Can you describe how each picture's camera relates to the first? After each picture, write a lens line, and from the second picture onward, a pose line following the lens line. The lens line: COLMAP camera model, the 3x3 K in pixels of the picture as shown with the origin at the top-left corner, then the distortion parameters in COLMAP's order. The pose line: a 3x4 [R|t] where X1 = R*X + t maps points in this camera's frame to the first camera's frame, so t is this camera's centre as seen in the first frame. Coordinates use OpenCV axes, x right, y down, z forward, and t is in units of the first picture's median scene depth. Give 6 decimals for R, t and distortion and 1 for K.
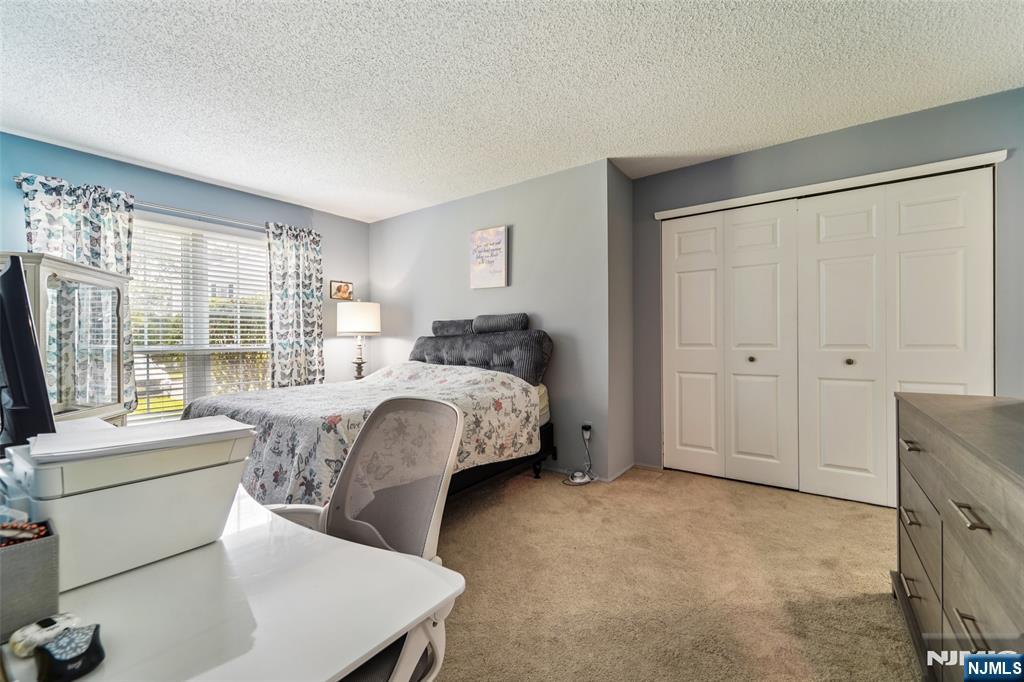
lens RADIAL K [[427.9, 0, 515.4], [0, 427.9, 332.3], [0, 0, 1]] dist [-0.001019, -0.000288]
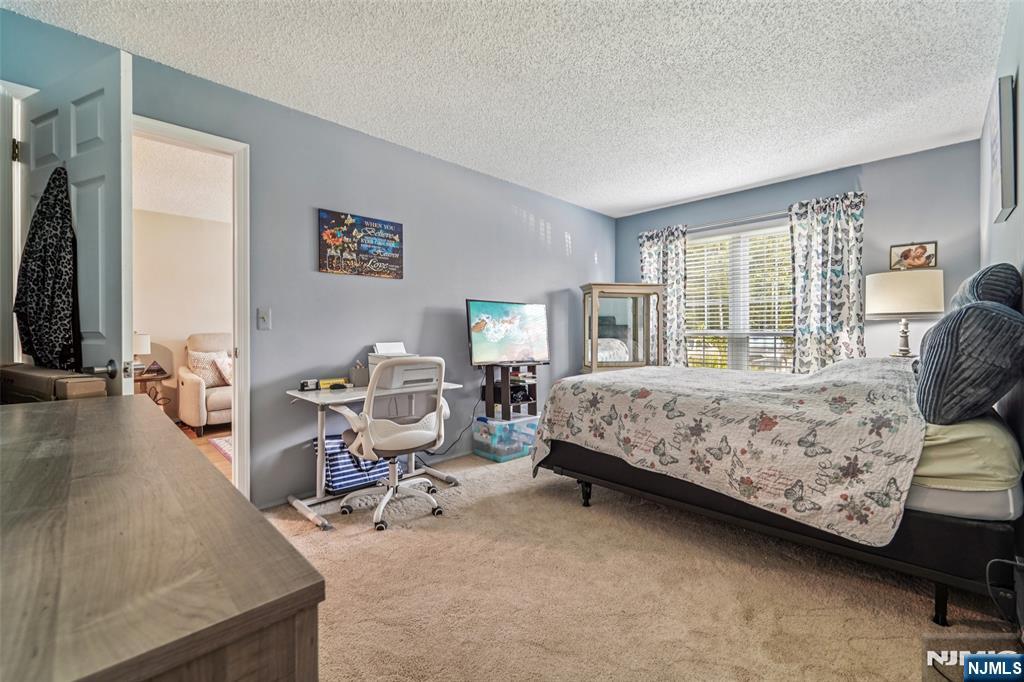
lens RADIAL K [[427.9, 0, 515.4], [0, 427.9, 332.3], [0, 0, 1]] dist [-0.001019, -0.000288]
pose [[-0.172158, 0.016476, -0.984932, 0.614835], [0.024936, 0.999613, 0.012363, 0.008356], [0.984754, -0.022432, -0.172502, 0.662304]]
